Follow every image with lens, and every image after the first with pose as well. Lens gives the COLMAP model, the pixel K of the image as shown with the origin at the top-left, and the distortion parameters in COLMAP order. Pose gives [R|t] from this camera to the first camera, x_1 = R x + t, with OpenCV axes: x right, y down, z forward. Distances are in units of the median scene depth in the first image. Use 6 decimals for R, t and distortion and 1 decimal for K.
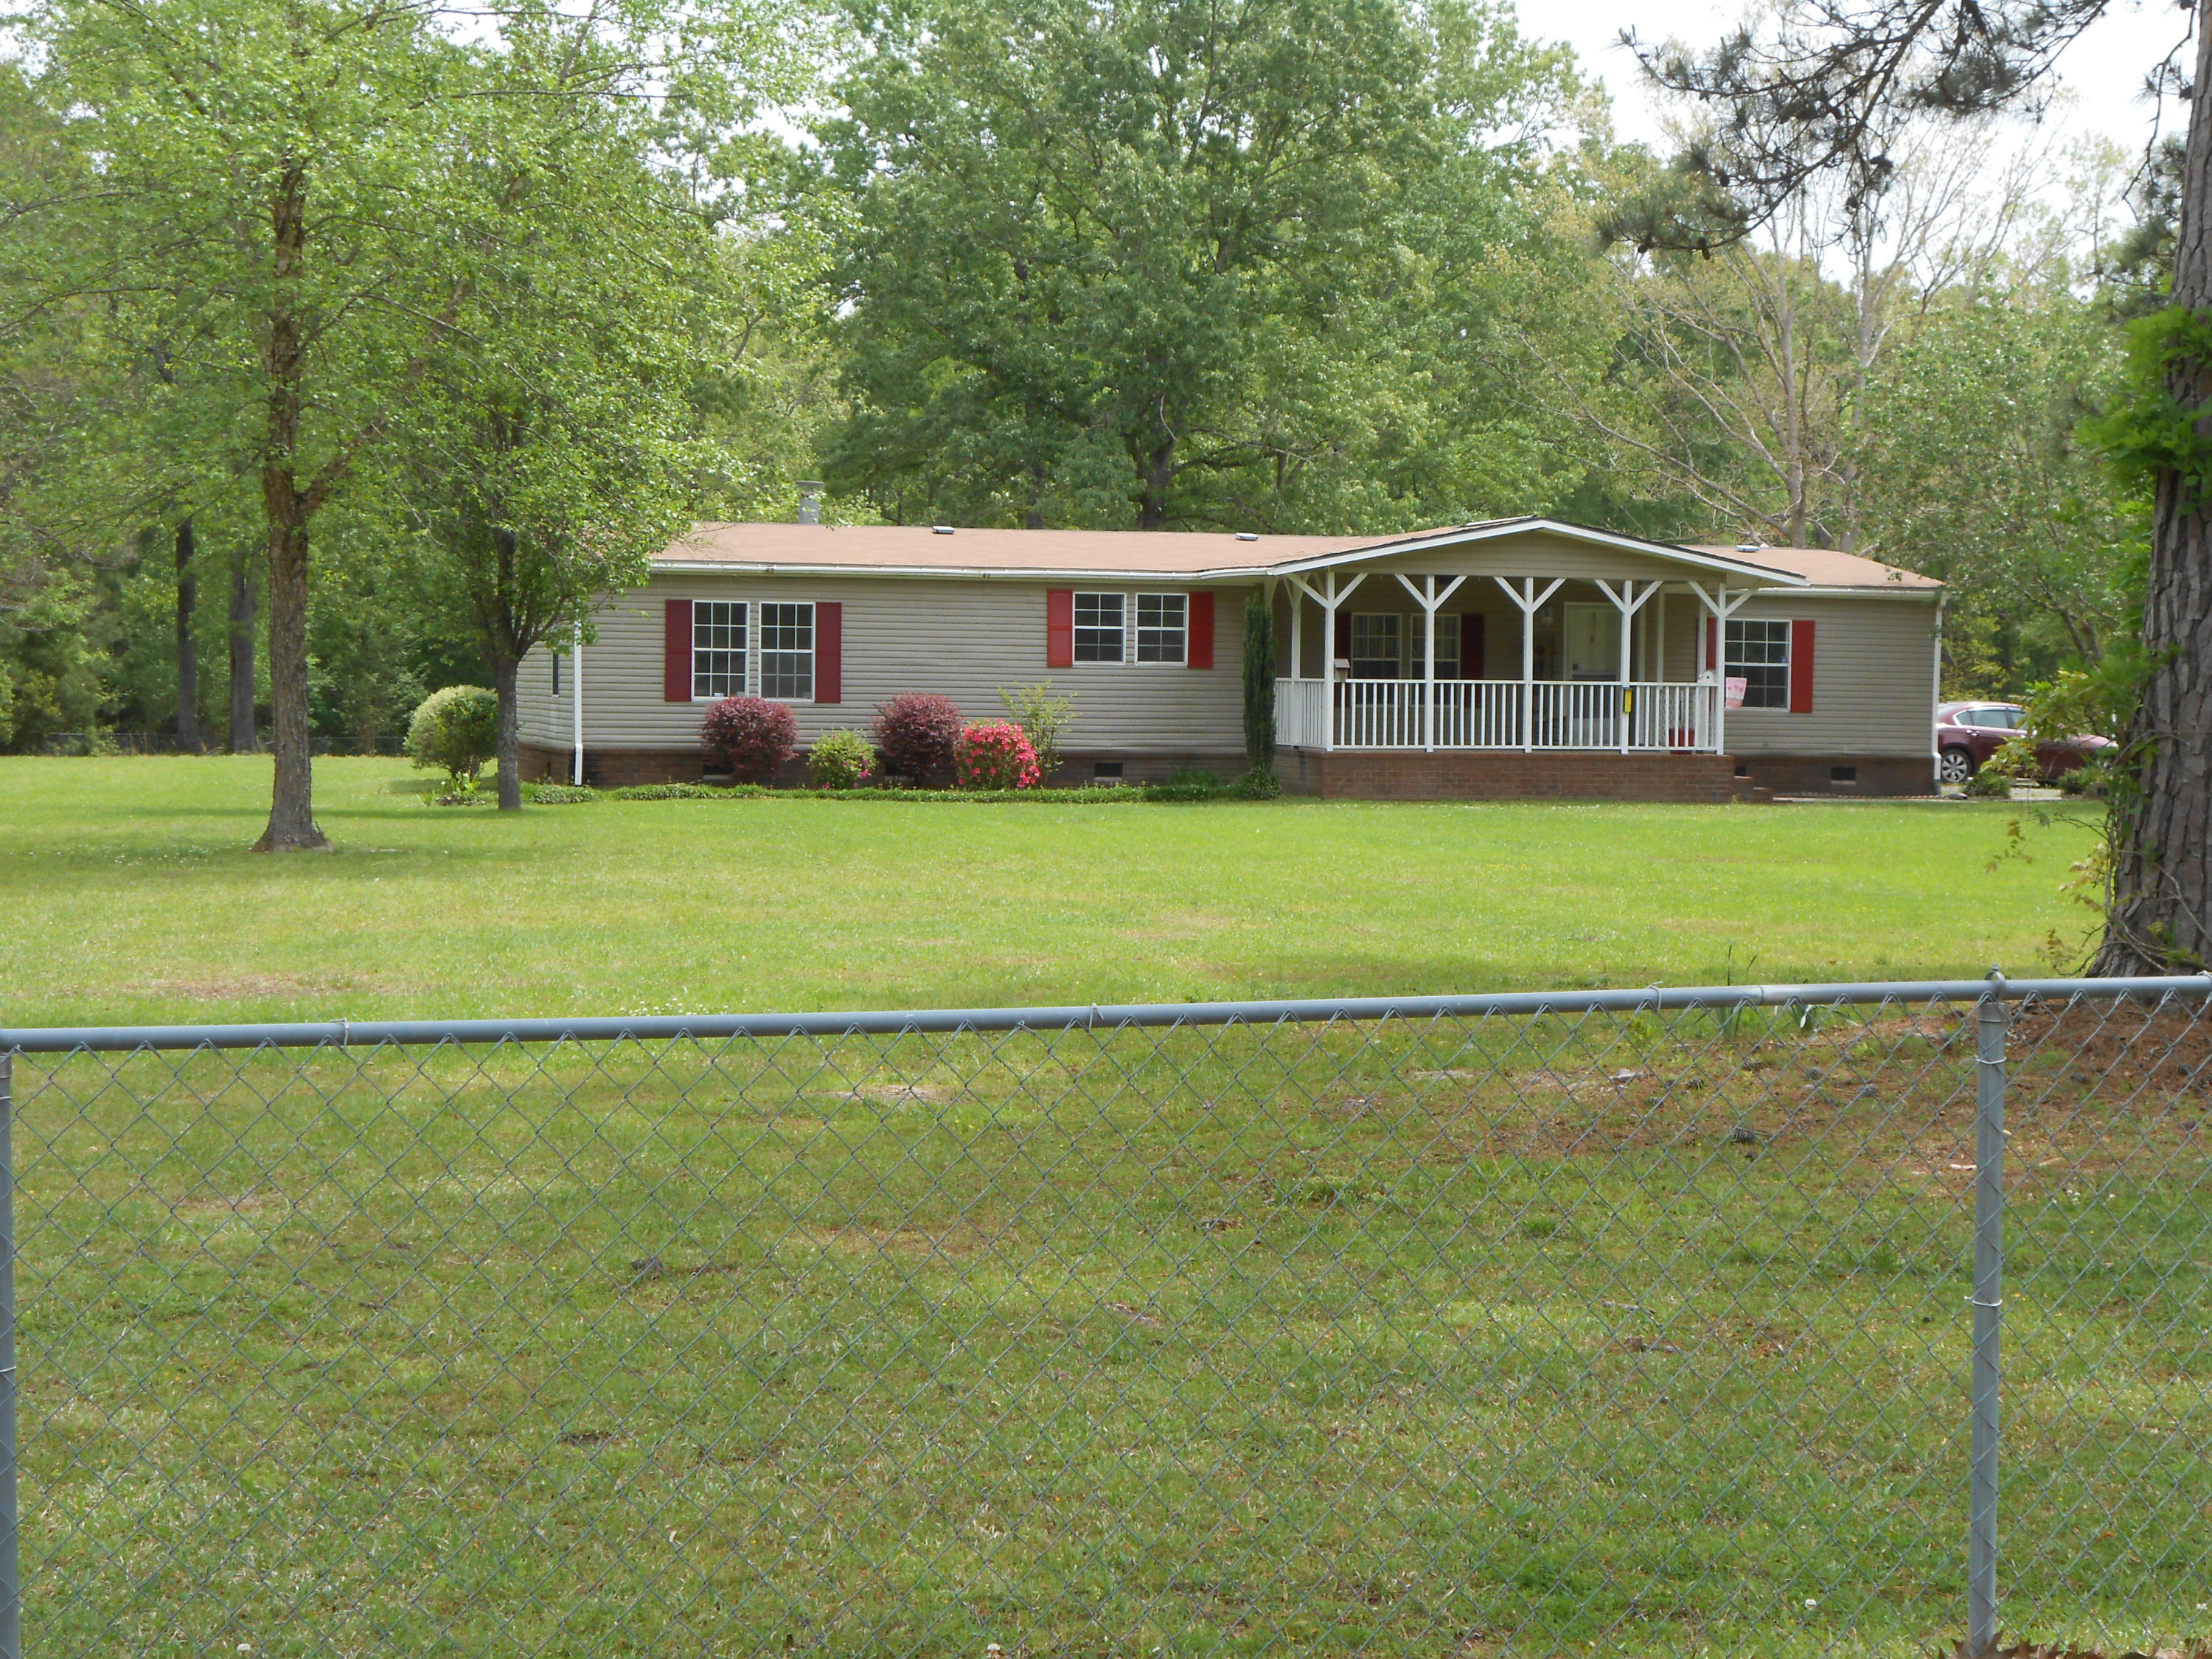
lens RADIAL K [[3544.5, 0, 1104.7], [0, 3544.5, 822.0], [0, 0, 1]] dist [-0.007399, 0.000000]
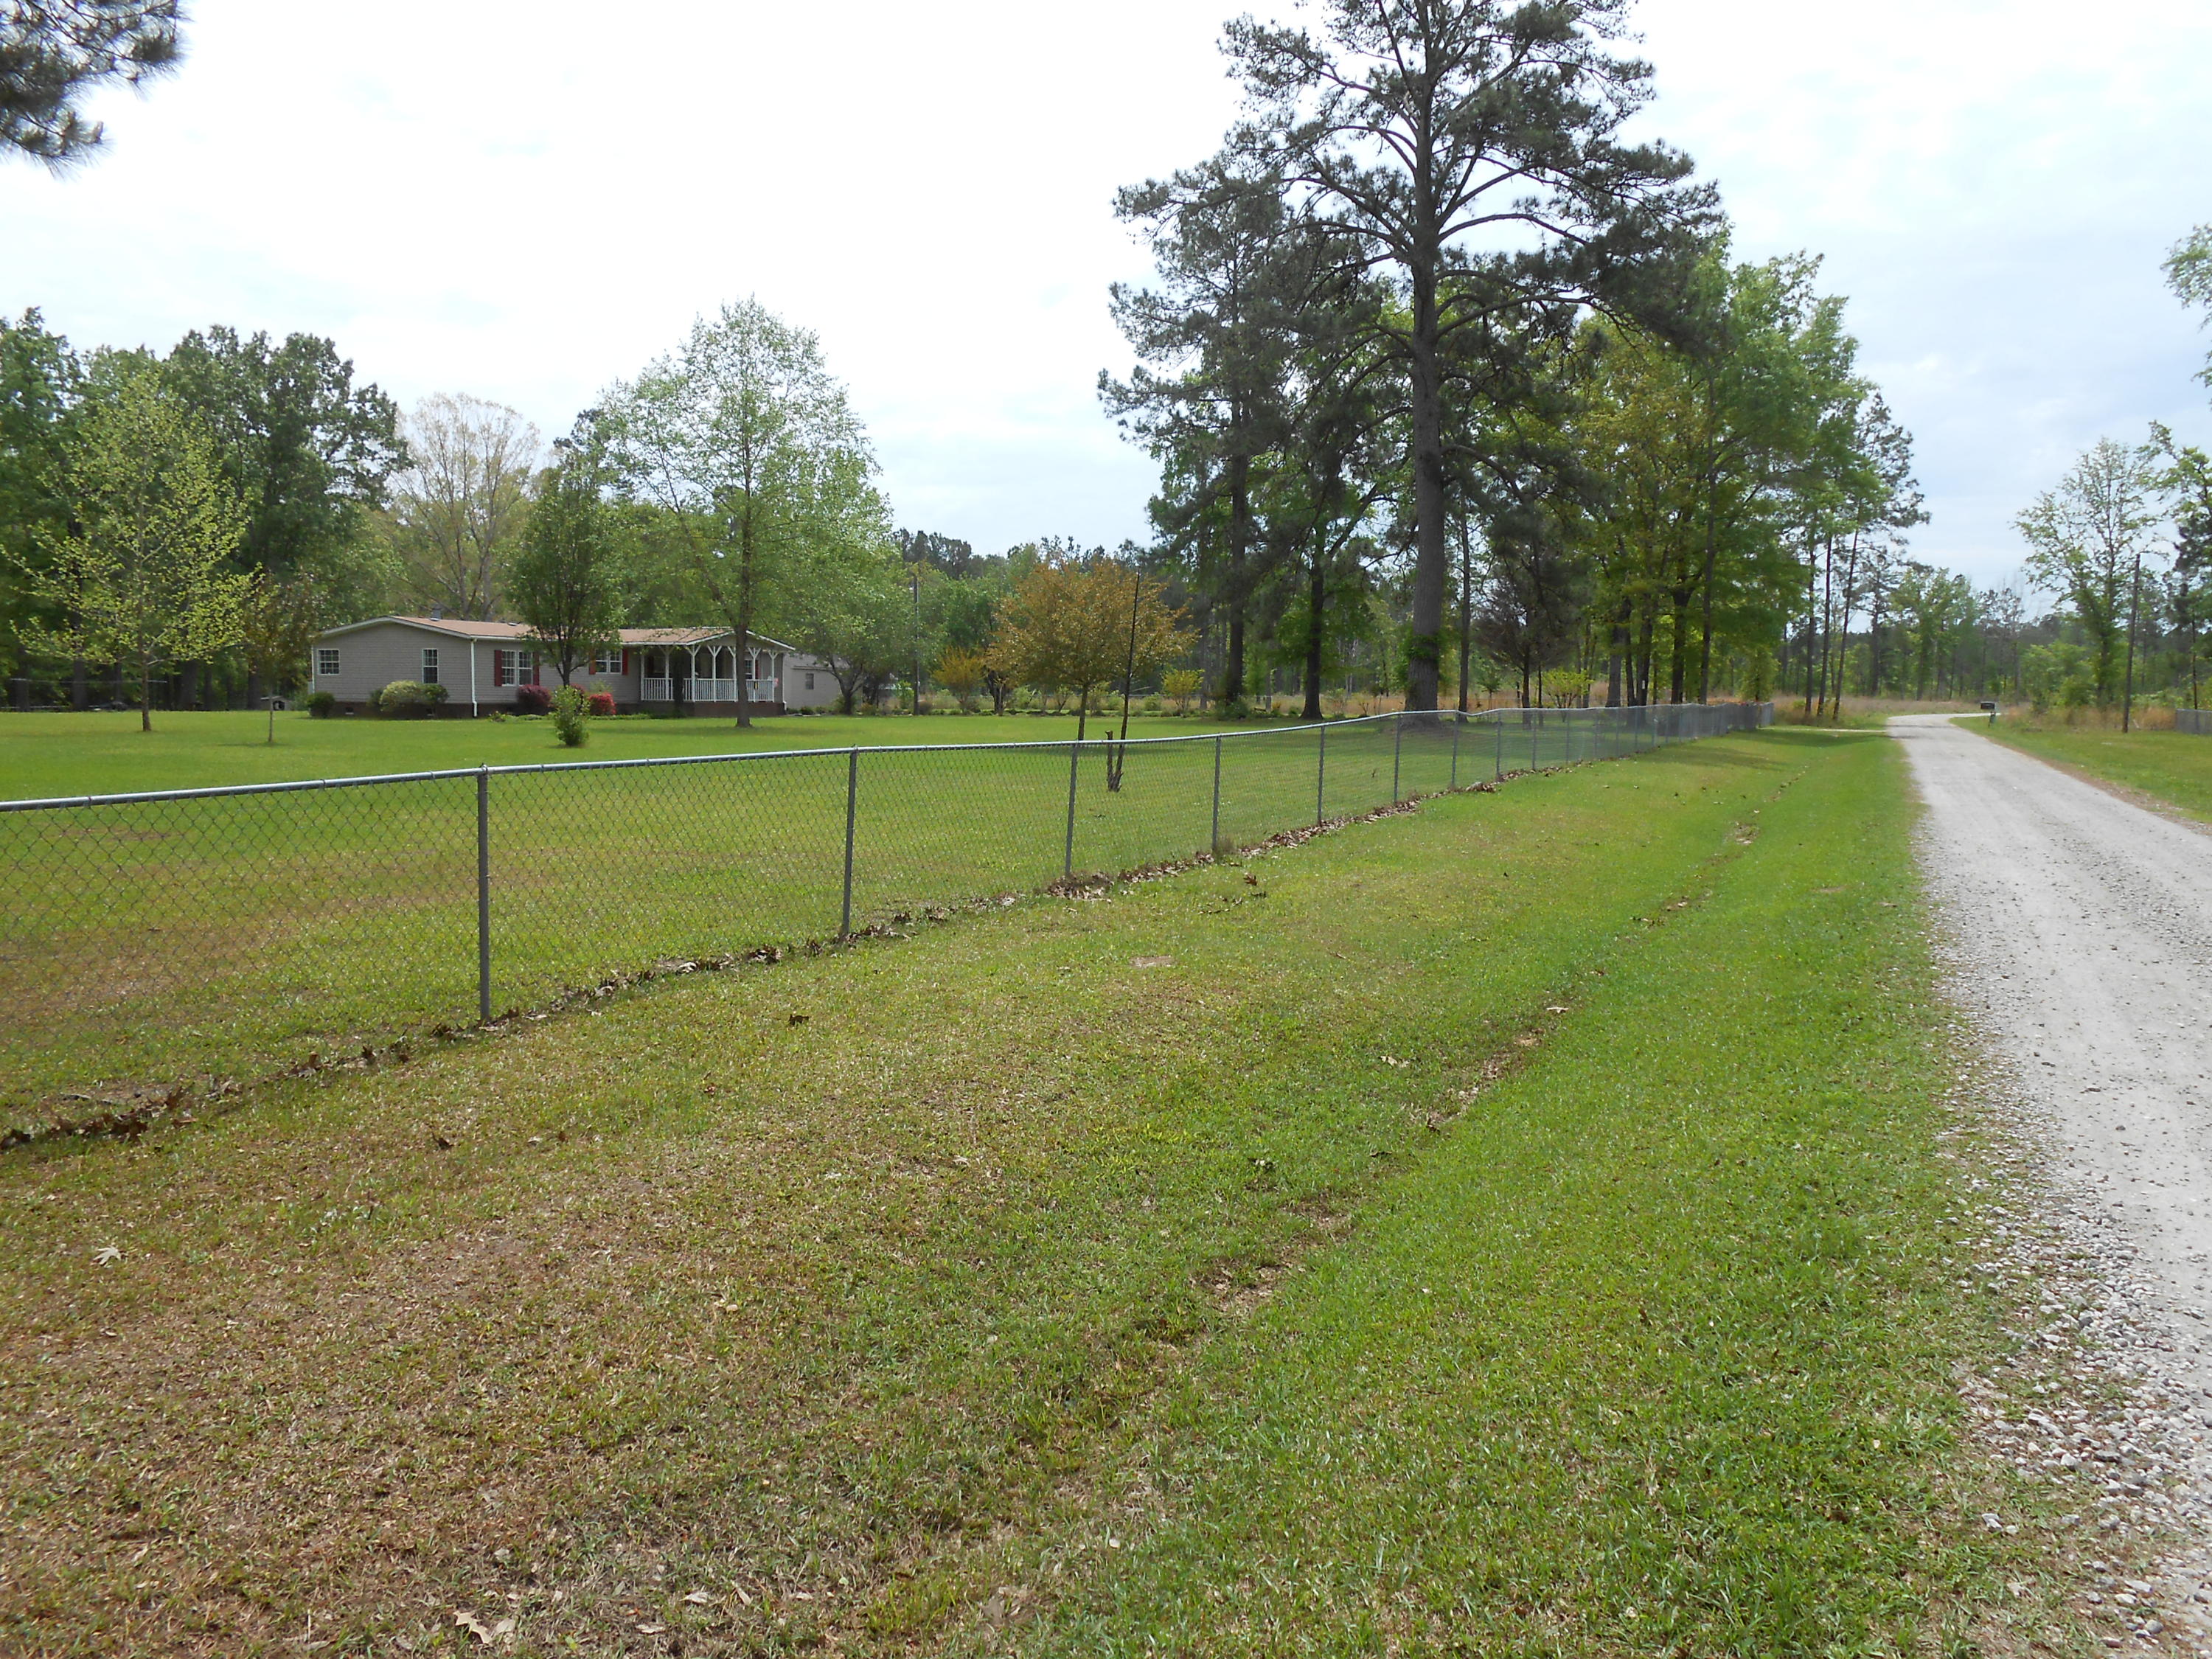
lens RADIAL K [[1747.9, 0, 1108.8], [0, 1747.9, 816.3], [0, 0, 1]] dist [-0.025991, 0.049887]
pose [[0.699057, -0.054464, 0.712989, -0.766468], [0.028821, 0.998431, 0.048011, 0.016585], [-0.714485, -0.013014, 0.699530, -0.313072]]
